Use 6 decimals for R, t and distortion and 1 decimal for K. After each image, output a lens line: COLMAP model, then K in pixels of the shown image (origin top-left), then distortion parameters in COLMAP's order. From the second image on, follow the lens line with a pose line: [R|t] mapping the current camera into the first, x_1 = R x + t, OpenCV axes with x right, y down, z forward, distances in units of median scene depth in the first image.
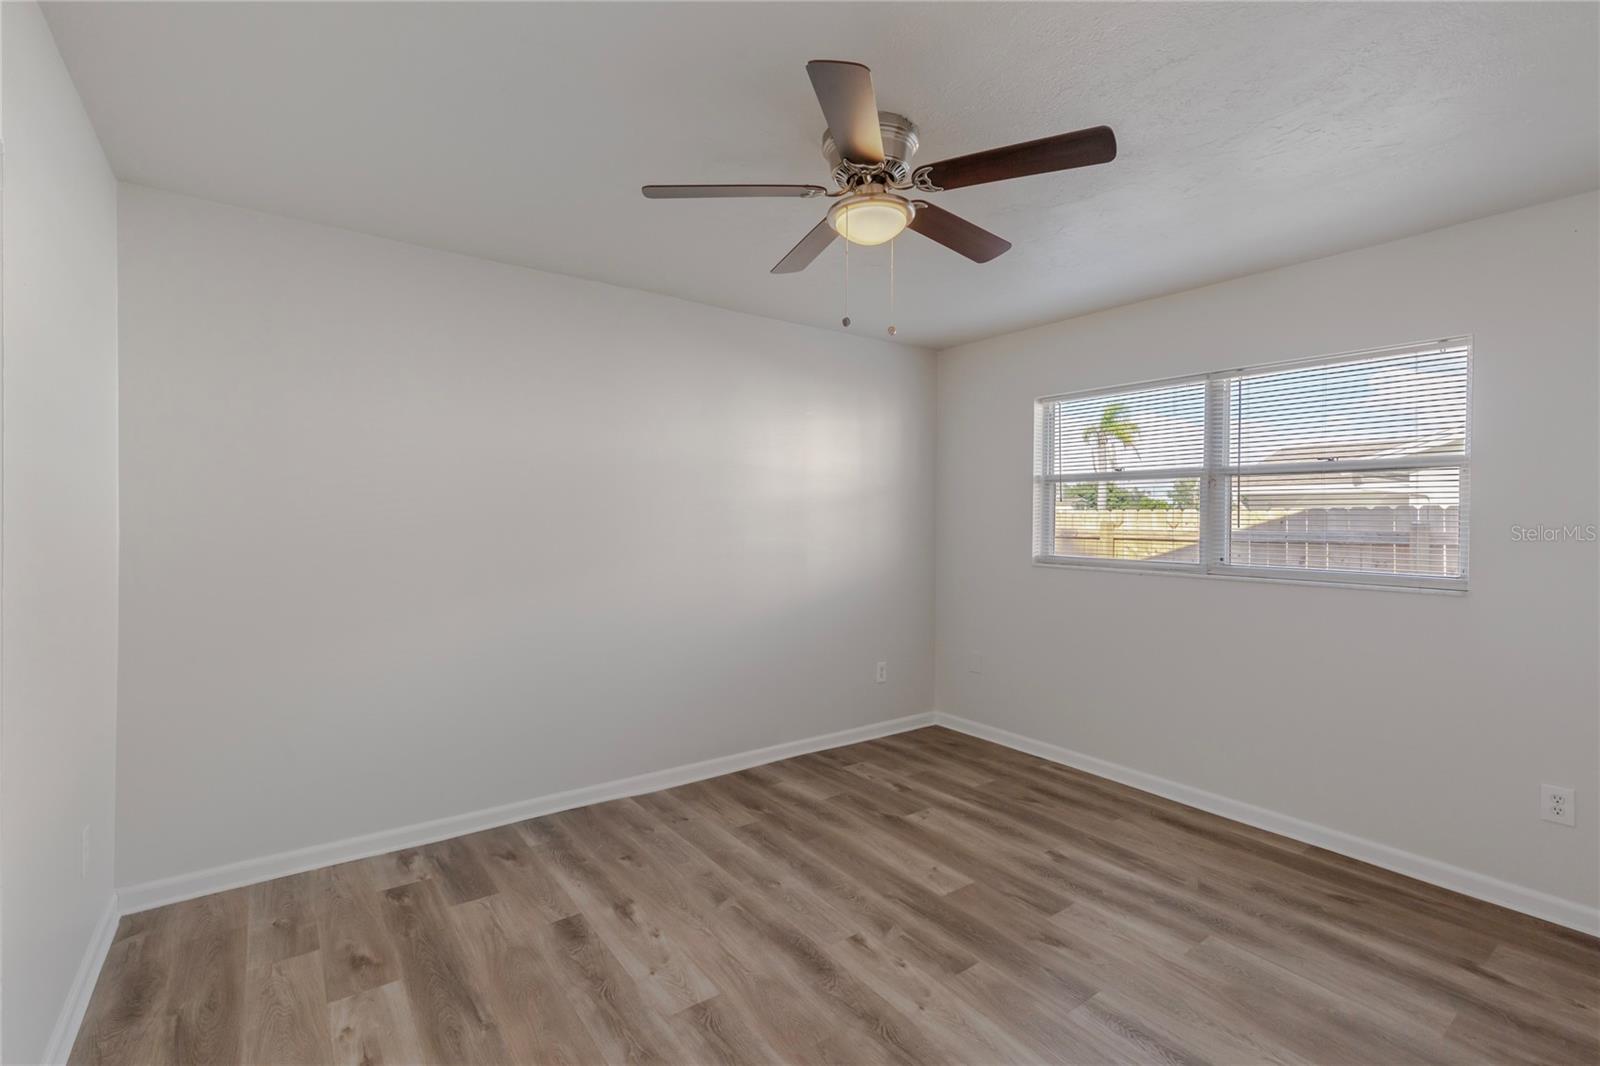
lens RADIAL K [[733.4, 0, 789.5], [0, 733.4, 535.0], [0, 0, 1]] dist [0.012173, 0.000262]
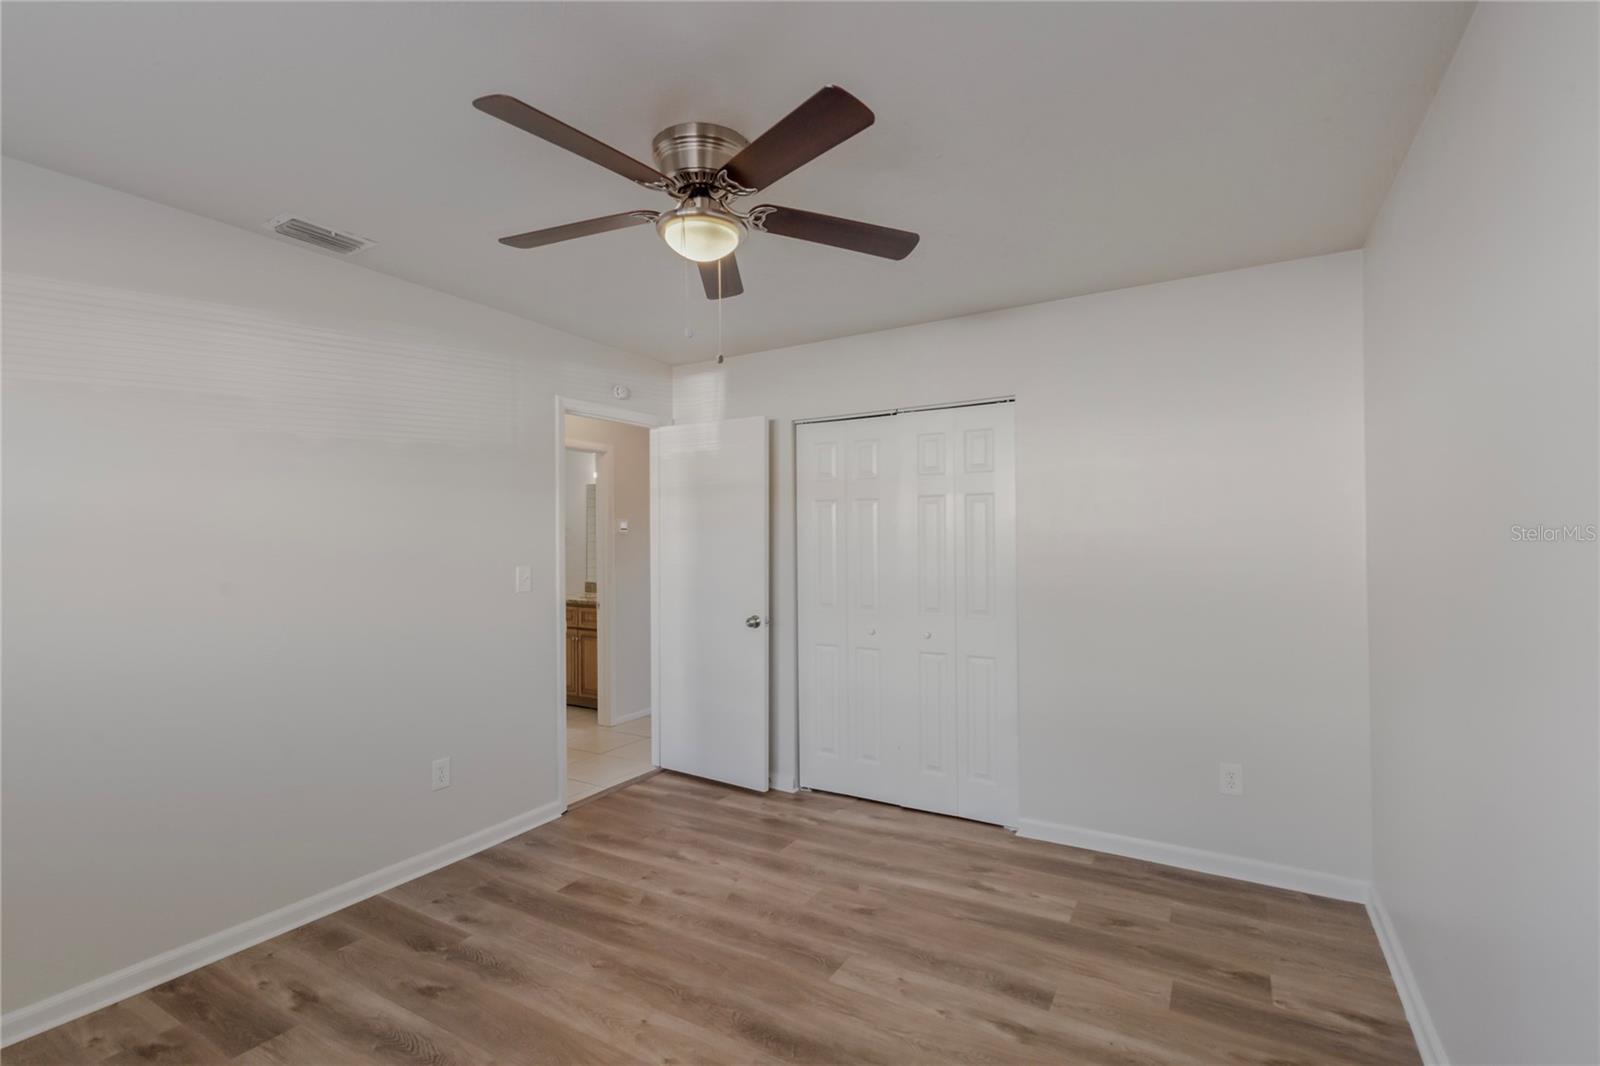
lens RADIAL K [[733.4, 0, 789.5], [0, 733.4, 535.0], [0, 0, 1]] dist [0.012173, 0.000262]
pose [[-0.920006, -0.007260, -0.391838, 0.369965], [-0.010885, 0.999916, 0.007031, -0.044088], [0.391754, 0.010734, -0.920007, 1.865215]]
